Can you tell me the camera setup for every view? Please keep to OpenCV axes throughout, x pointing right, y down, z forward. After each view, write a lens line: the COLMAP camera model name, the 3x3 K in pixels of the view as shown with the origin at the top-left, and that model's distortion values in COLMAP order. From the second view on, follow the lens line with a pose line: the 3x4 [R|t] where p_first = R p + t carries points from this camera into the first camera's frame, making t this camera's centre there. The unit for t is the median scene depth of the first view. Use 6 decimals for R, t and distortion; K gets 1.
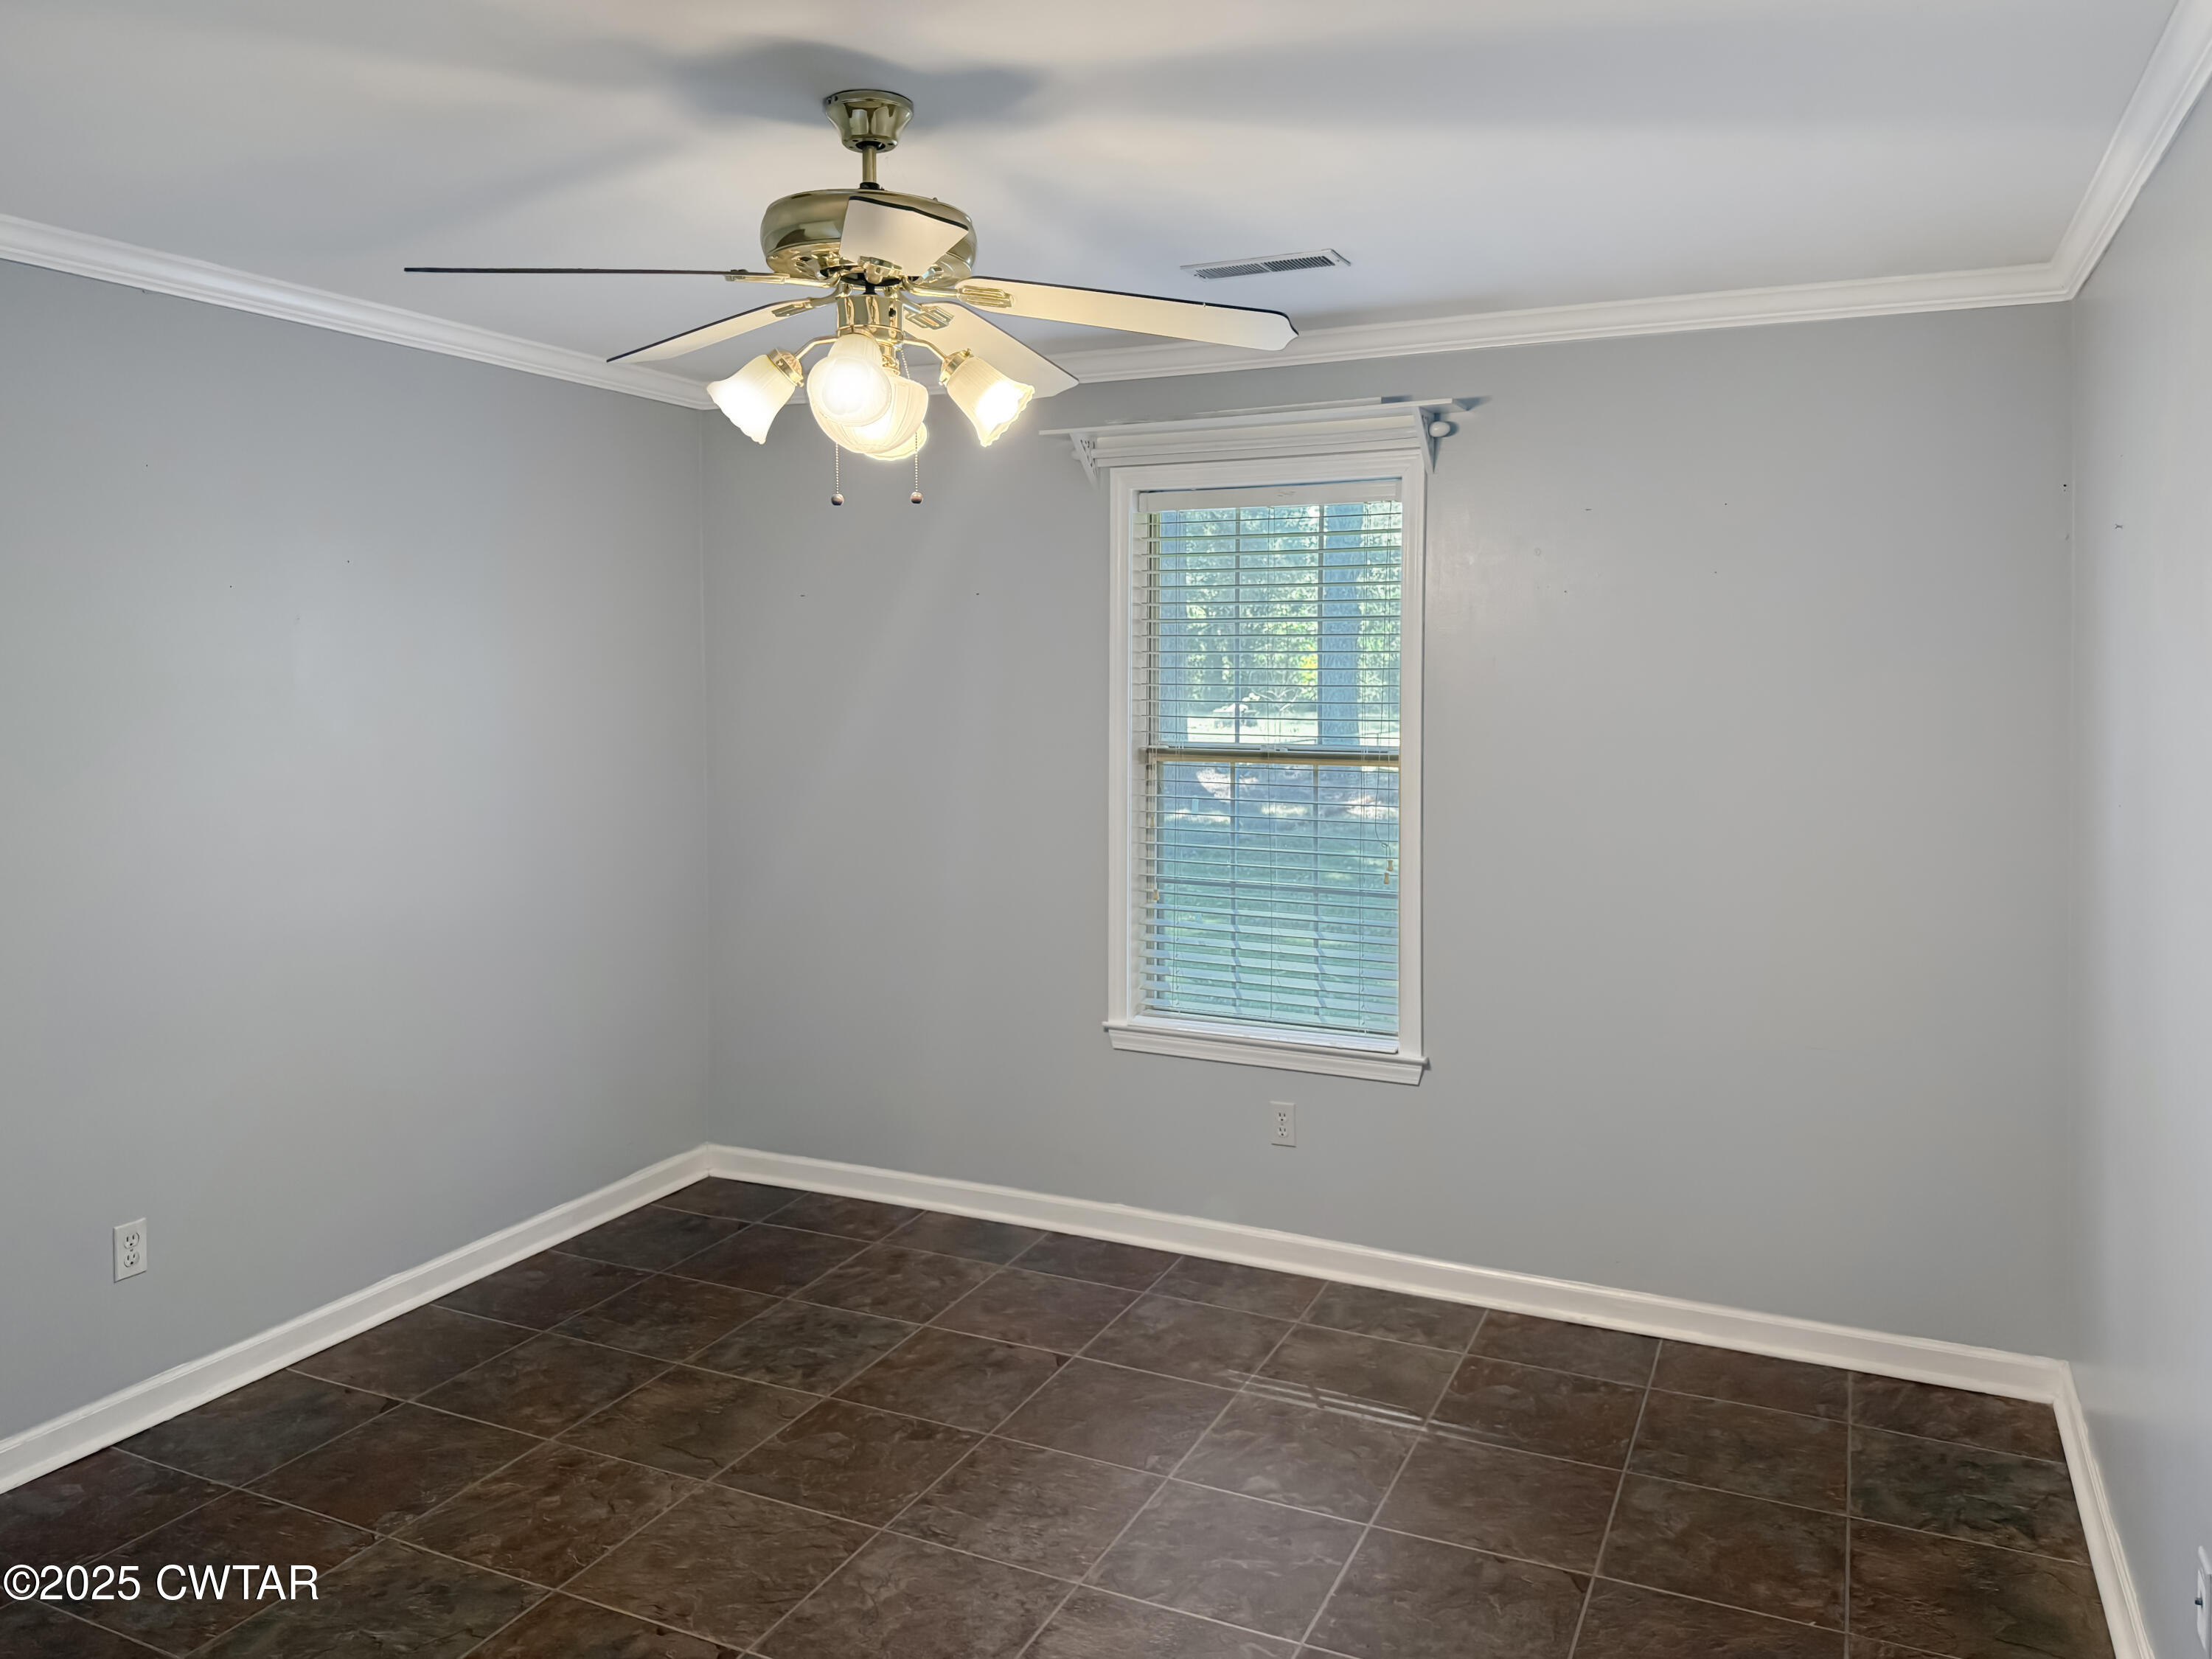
lens RADIAL K [[1615.0, 0, 1106.0], [0, 1615.0, 829.5], [0, 0, 1]] dist [0.002116, 0.000472]
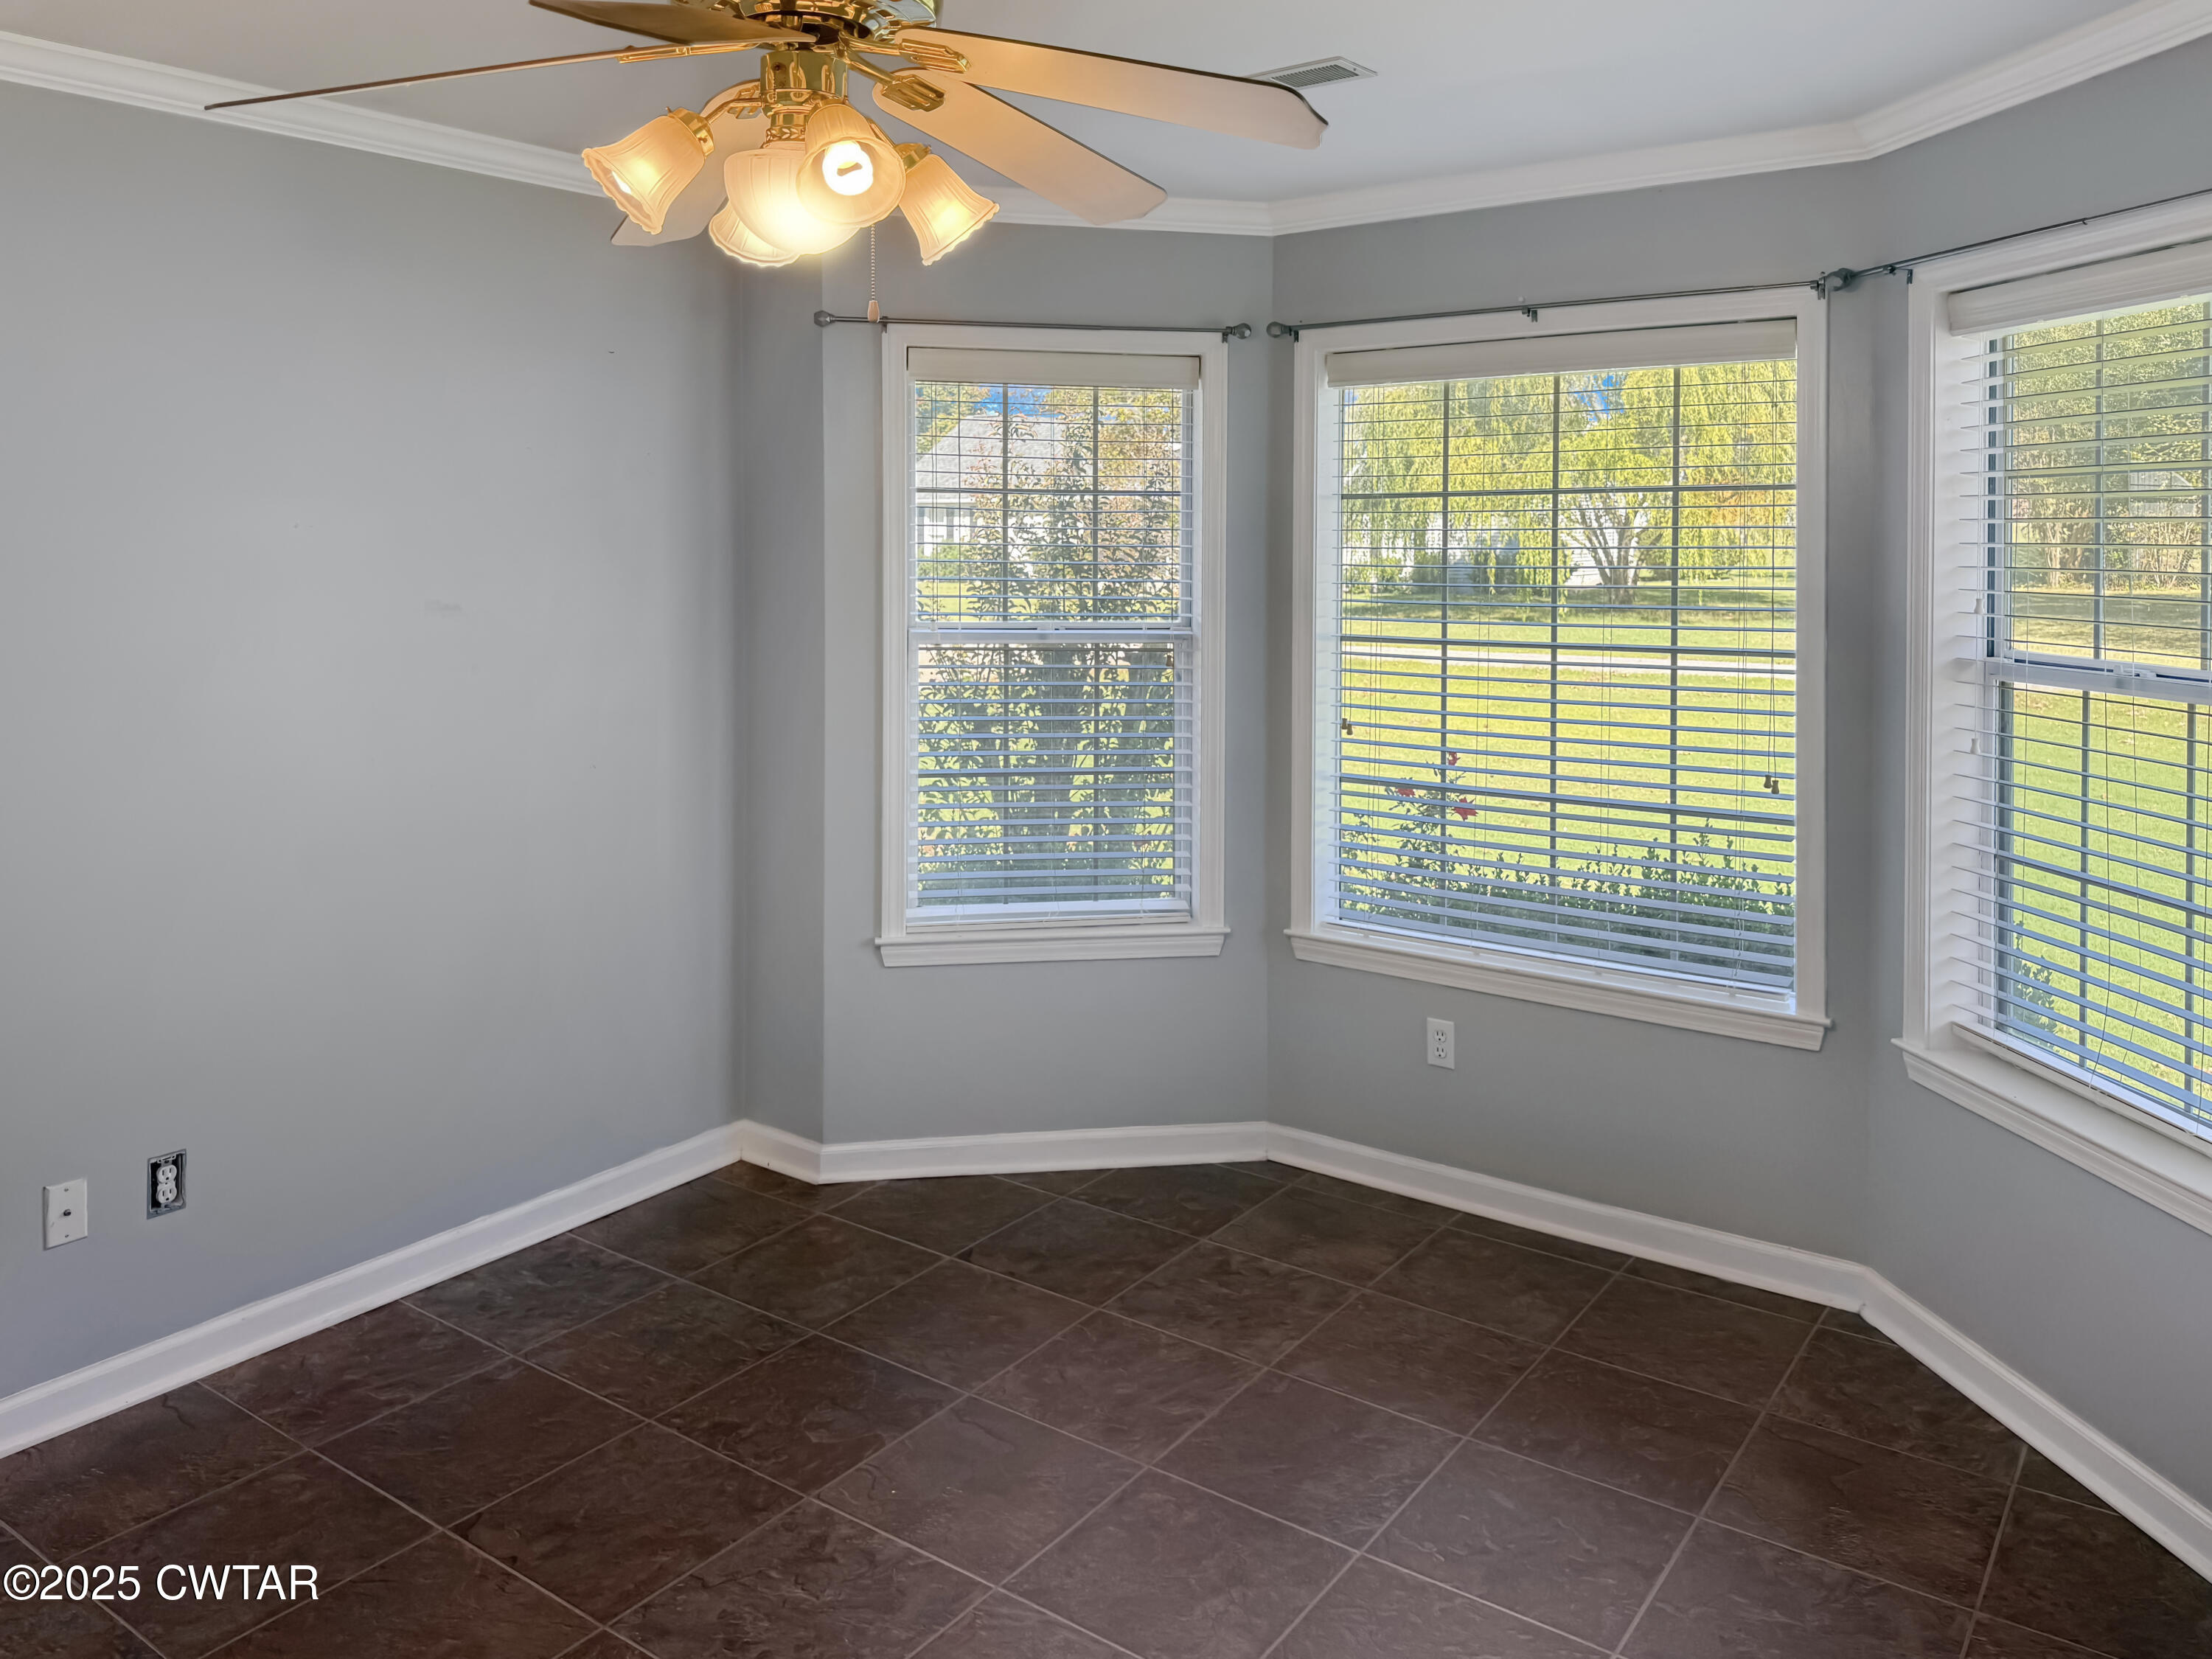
lens RADIAL K [[1615.0, 0, 1106.0], [0, 1615.0, 829.5], [0, 0, 1]] dist [0.002116, 0.000472]
pose [[-0.981982, -0.037097, 0.185298, -0.263205], [0.016645, 0.959753, 0.280353, -0.174140], [-0.188240, 0.278386, -0.941842, 1.715987]]
